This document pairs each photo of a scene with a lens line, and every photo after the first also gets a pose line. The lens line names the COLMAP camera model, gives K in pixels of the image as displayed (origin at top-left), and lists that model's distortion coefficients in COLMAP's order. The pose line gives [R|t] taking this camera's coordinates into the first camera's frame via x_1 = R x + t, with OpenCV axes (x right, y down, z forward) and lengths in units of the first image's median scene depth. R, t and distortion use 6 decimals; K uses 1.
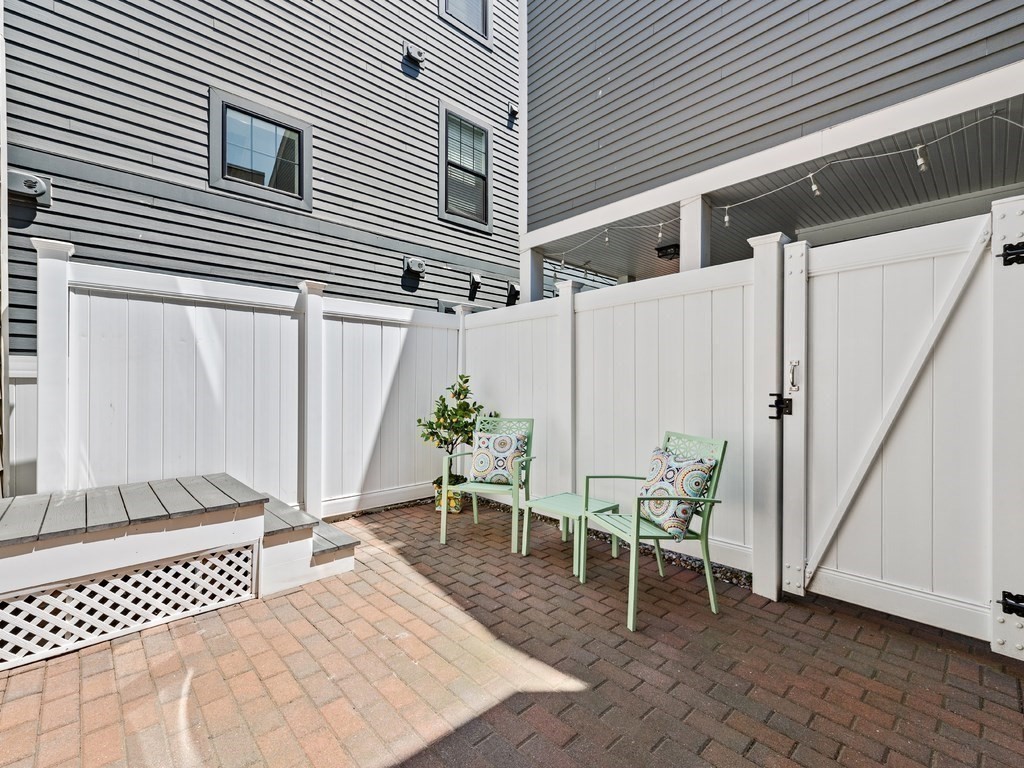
lens RADIAL K [[451.0, 0, 511.4], [0, 451.0, 394.7], [0, 0, 1]] dist [0.000531, 0.000235]
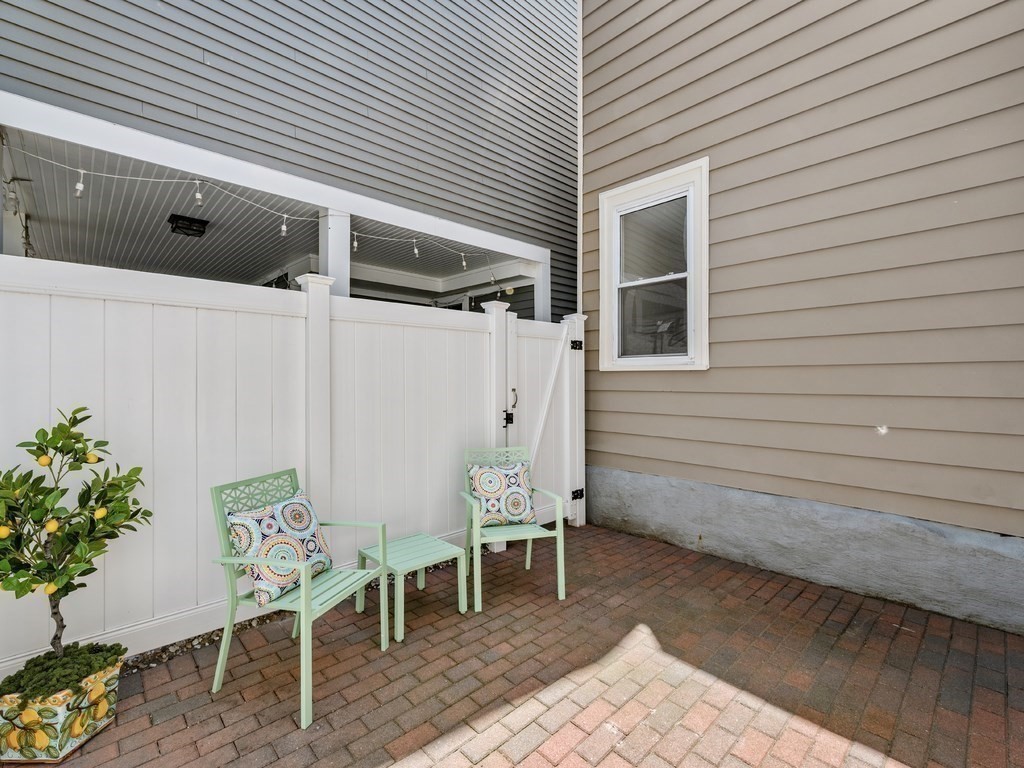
lens RADIAL K [[451.0, 0, 516.9], [0, 451.0, 374.3], [0, 0, 1]] dist [0.000531, 0.000235]
pose [[-0.000530, 0.000428, 1.000000, -0.902745], [0.008269, 0.999966, -0.000423, -0.121335], [-0.999966, 0.008269, -0.000533, 0.958589]]
